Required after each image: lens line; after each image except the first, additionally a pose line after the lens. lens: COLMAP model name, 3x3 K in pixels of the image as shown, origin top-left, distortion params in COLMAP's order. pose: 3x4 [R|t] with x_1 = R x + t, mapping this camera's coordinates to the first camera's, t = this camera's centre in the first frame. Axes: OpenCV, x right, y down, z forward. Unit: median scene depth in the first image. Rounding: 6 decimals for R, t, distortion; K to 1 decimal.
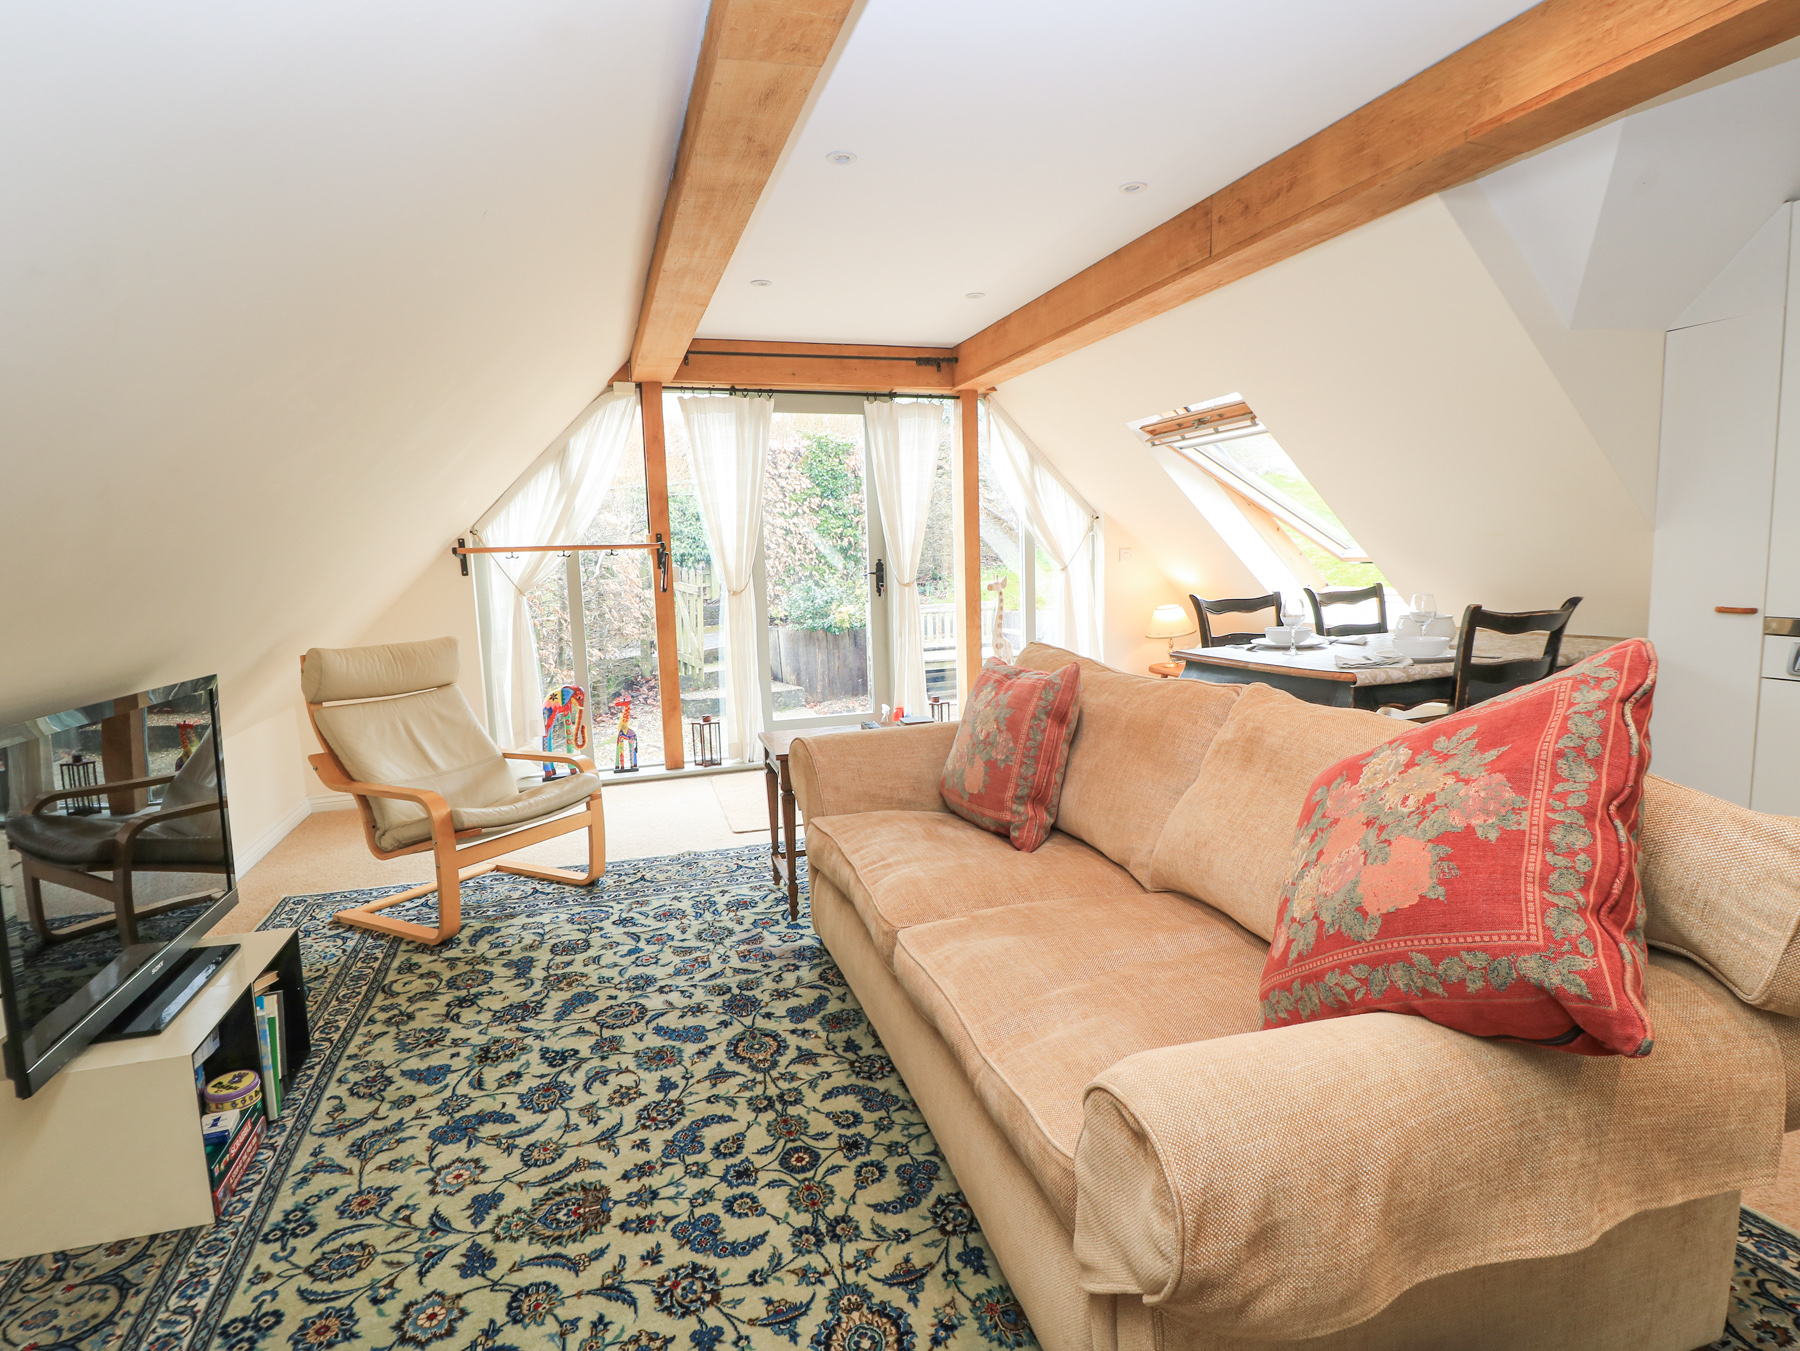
lens RADIAL K [[946.3, 0, 900.0], [0, 946.3, 675.5], [0, 0, 1]] dist [0.003678, -0.001029]
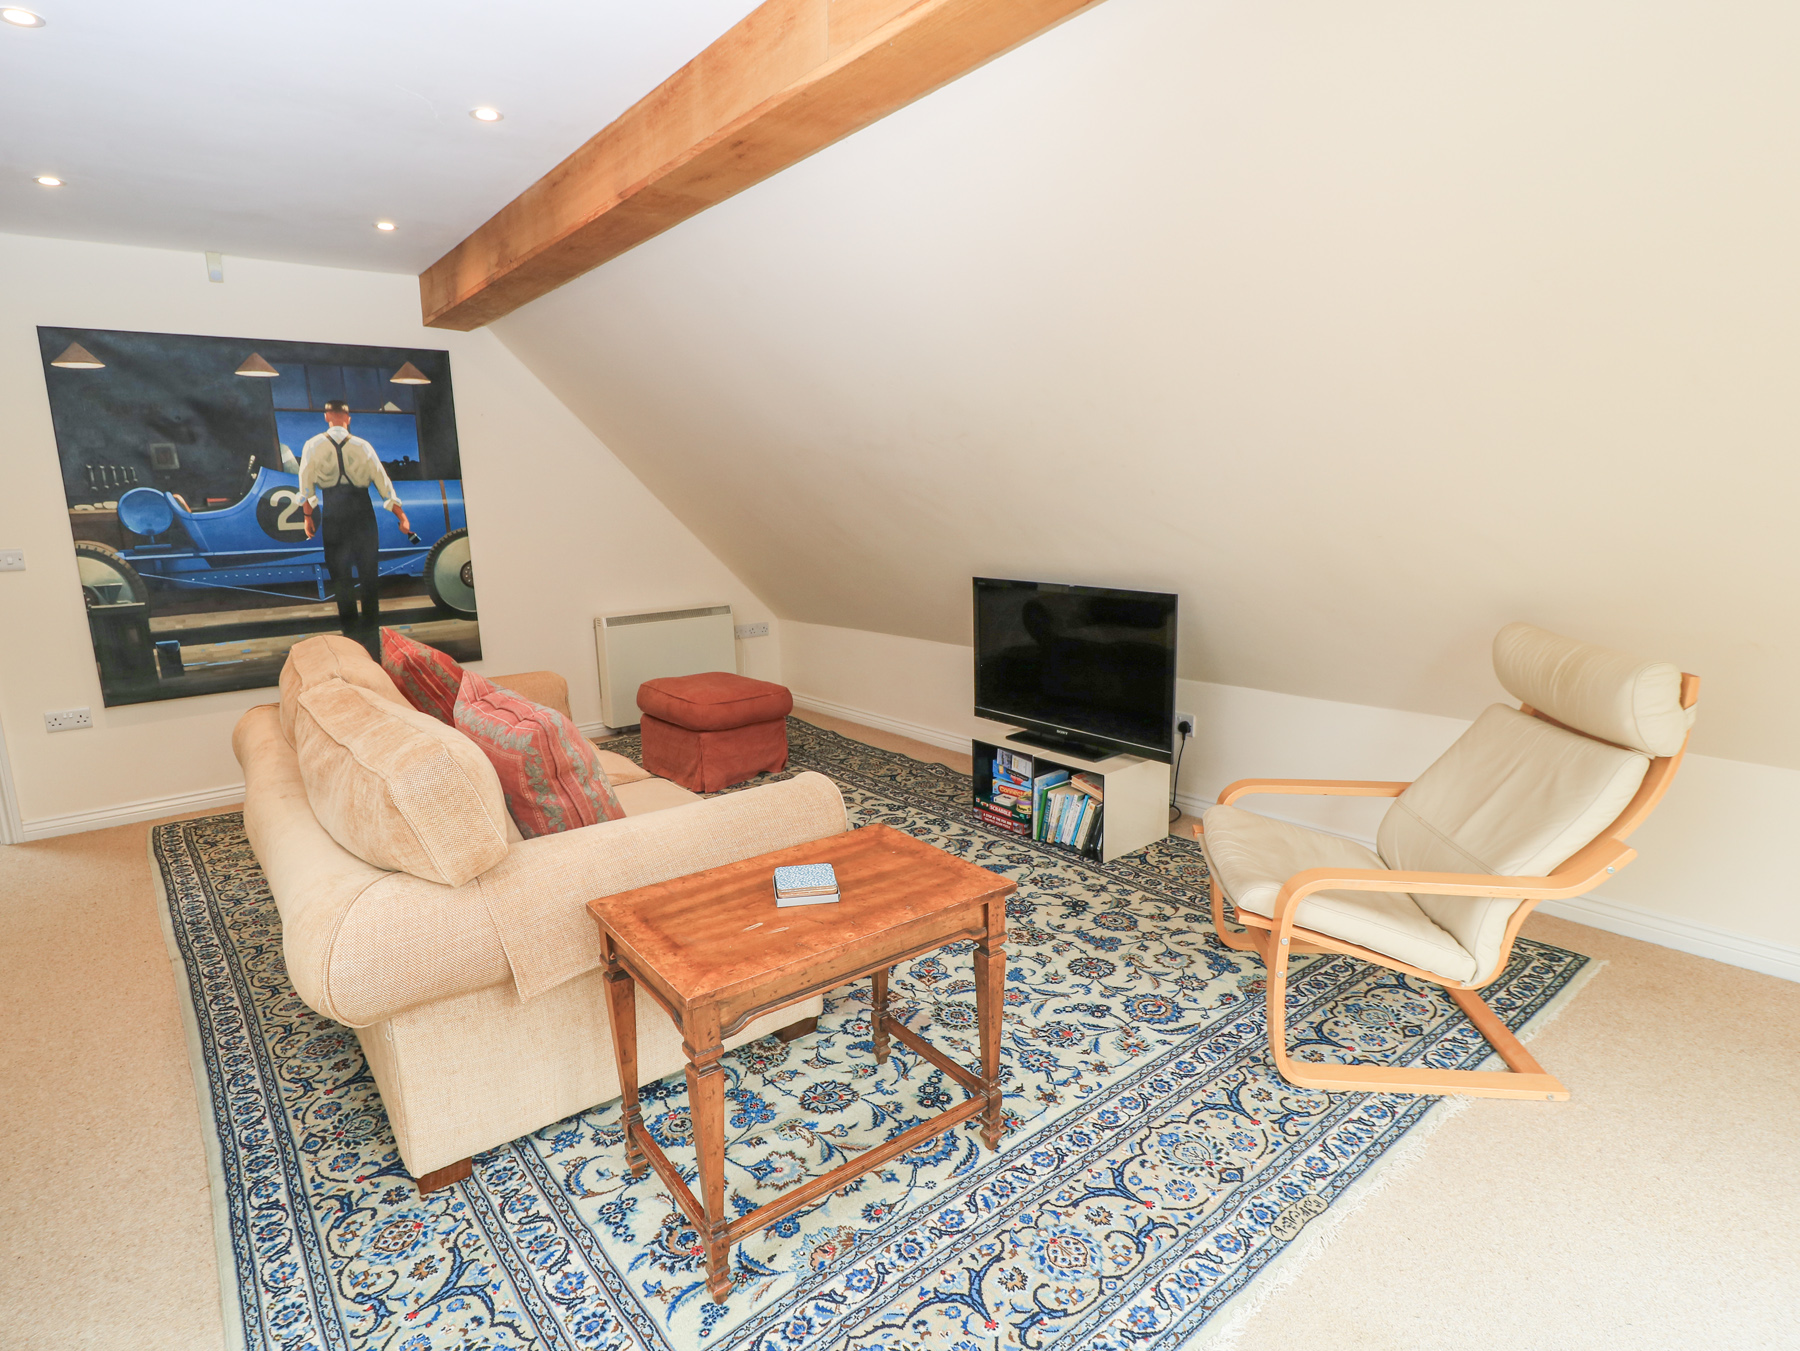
lens RADIAL K [[955.8, 0, 897.4], [0, 955.8, 621.8], [0, 0, 1]] dist [-0.028725, -0.001190]
pose [[-0.932309, 0.100990, -0.347277, 0.085613], [0.009706, 0.966862, 0.255113, -0.227991], [0.361533, 0.234474, -0.902395, 1.516738]]
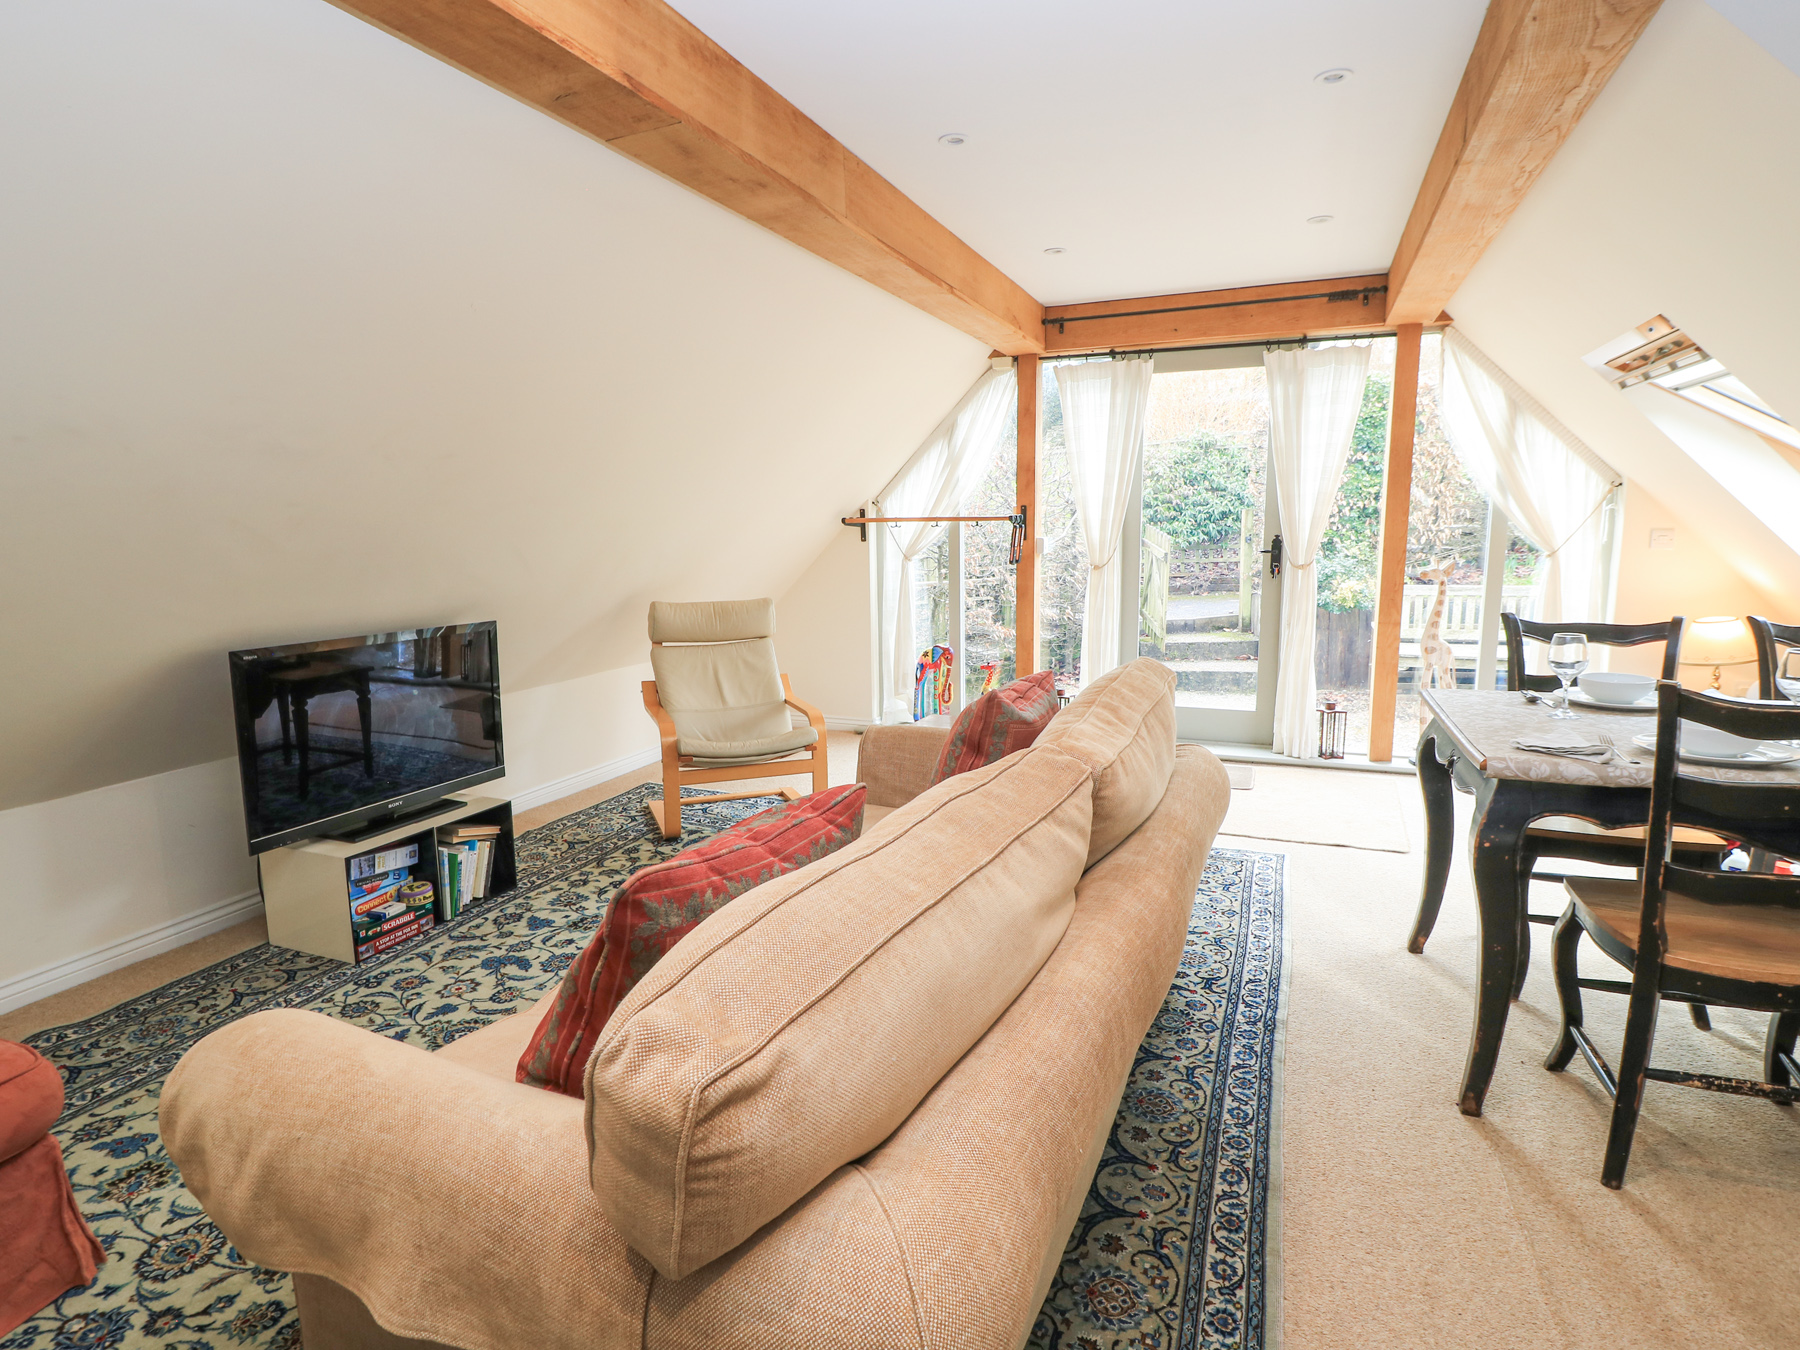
lens RADIAL K [[987.1, 0, 900.0], [0, 987.1, 675.0], [0, 0, 1]] dist [0.012774, -0.001575]
pose [[0.763698, 0.122625, -0.633820, 0.536858], [-0.089759, 0.992427, 0.083853, -0.073919], [0.639303, -0.007148, 0.768922, 0.159014]]
